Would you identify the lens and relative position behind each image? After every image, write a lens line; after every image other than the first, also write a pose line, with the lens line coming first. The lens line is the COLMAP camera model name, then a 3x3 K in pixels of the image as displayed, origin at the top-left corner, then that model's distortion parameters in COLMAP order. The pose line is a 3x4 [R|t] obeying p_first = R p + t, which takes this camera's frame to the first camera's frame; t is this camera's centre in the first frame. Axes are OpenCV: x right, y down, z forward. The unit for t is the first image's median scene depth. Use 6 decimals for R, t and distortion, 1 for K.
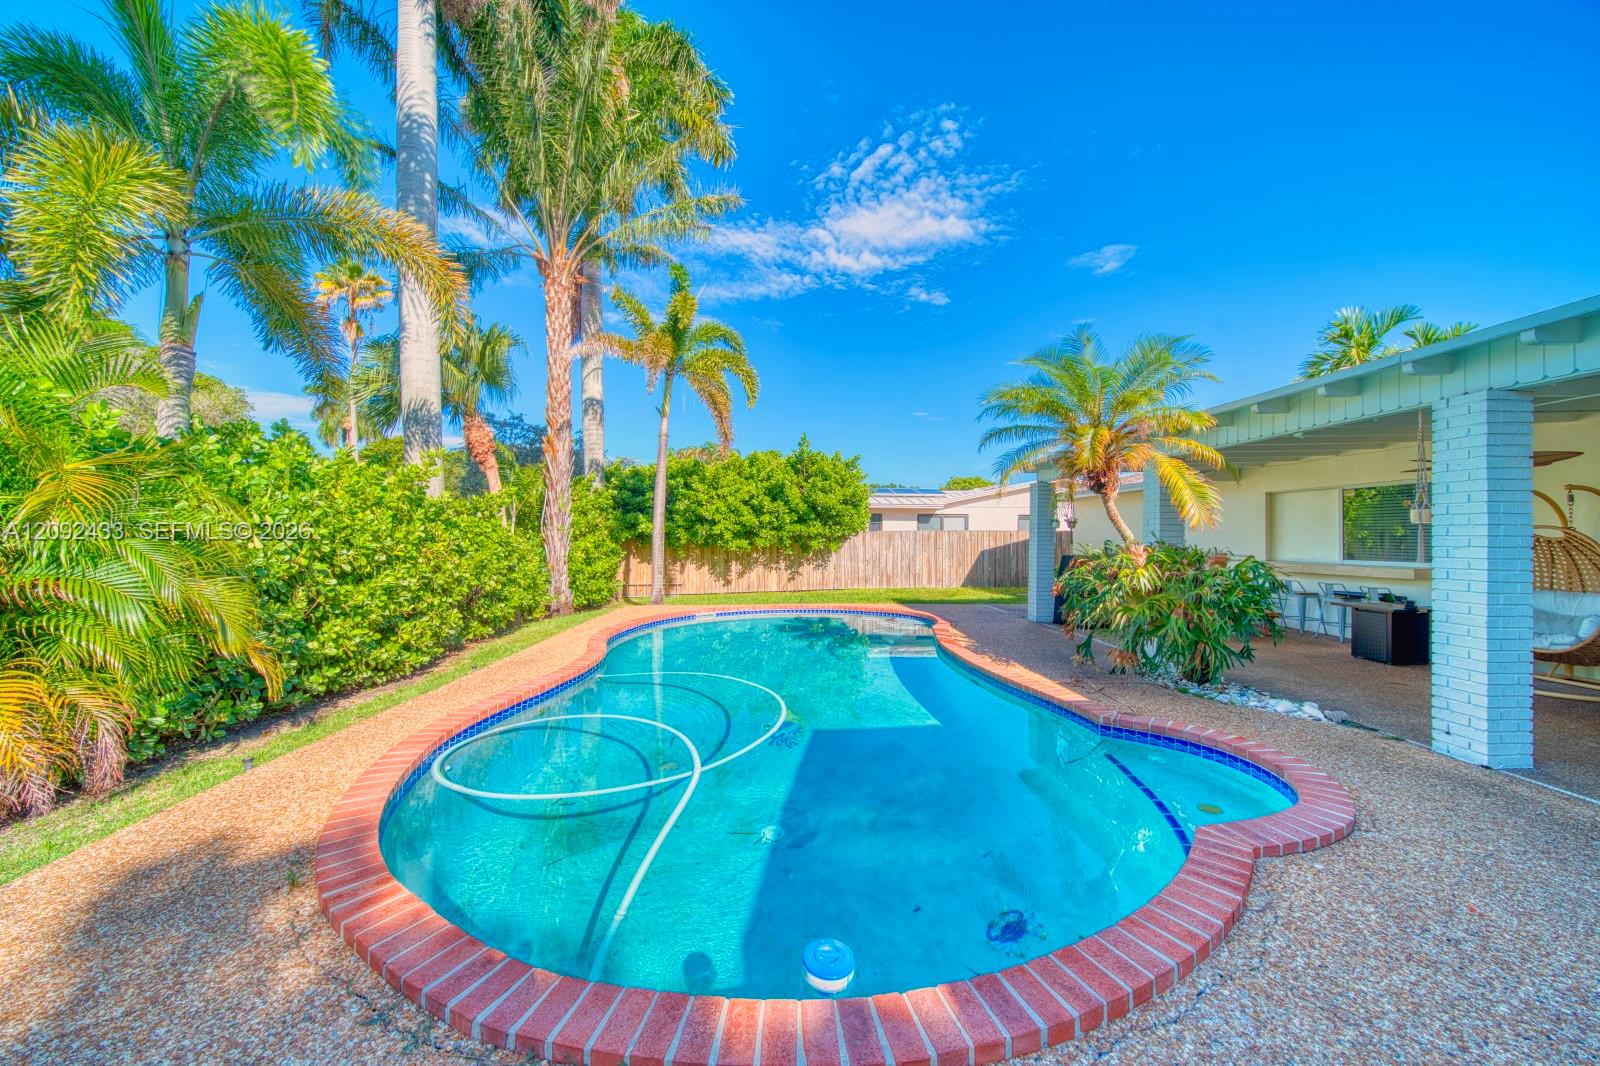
lens RADIAL K [[565.7, 0, 800.2], [0, 565.7, 541.6], [0, 0, 1]] dist [0.011242, -0.007450]
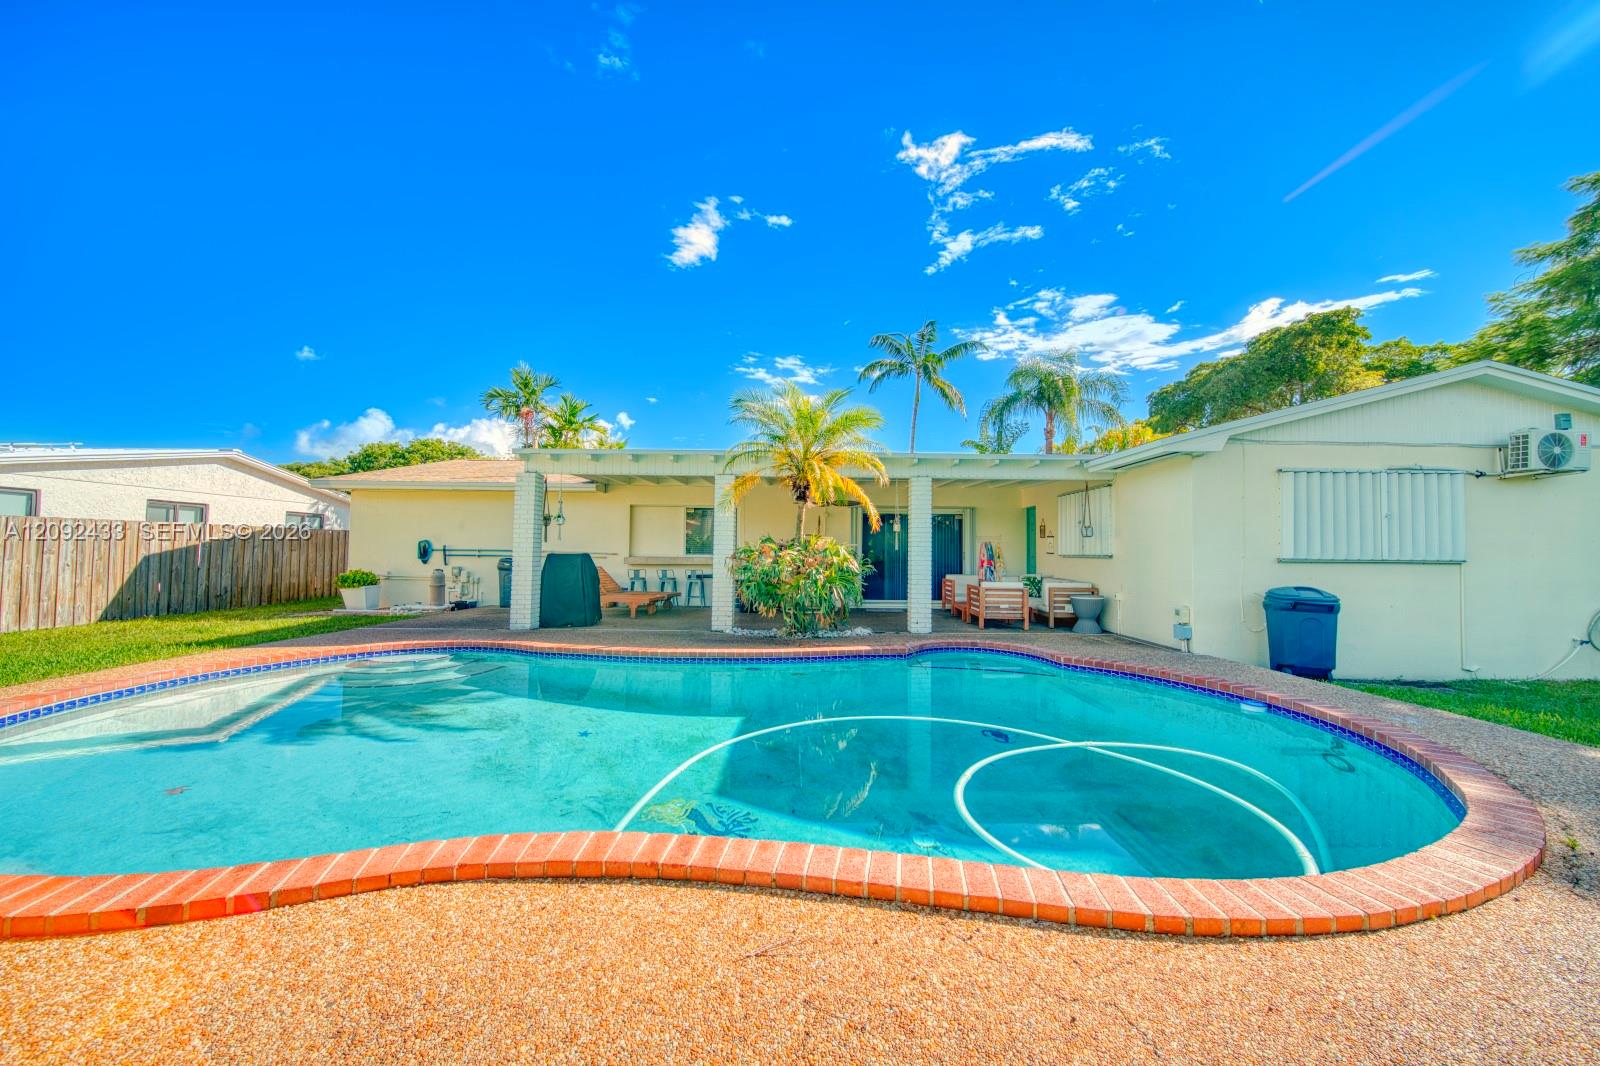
lens RADIAL K [[565.7, 0, 800.2], [0, 565.7, 541.6], [0, 0, 1]] dist [0.011242, -0.007450]
pose [[0.034317, 0.011890, 0.999340, -0.254472], [-0.001448, 0.999929, -0.011847, 0.006807], [-0.999410, -0.001040, 0.034332, 0.295251]]
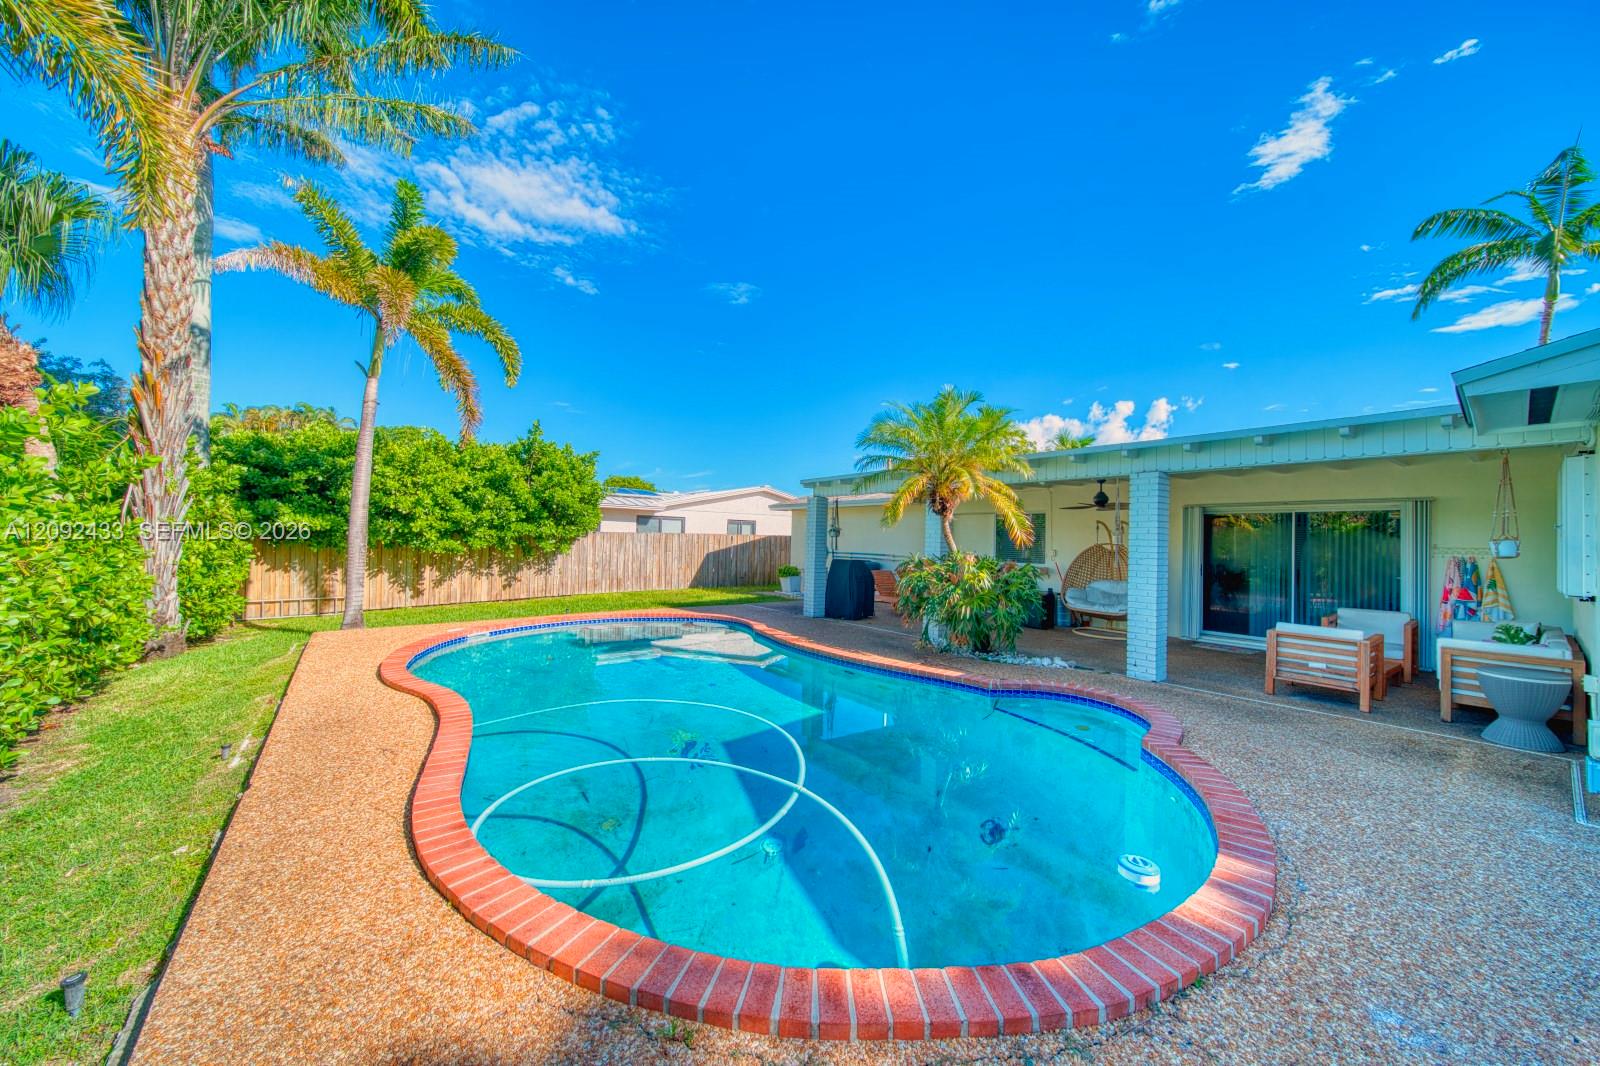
lens RADIAL K [[565.7, 0, 800.2], [0, 565.7, 541.6], [0, 0, 1]] dist [0.011242, -0.007450]
pose [[0.812341, 0.011997, 0.583060, -0.156528], [-0.013292, 0.999910, -0.002056, -0.005508], [-0.583032, -0.006080, 0.812427, 0.040569]]
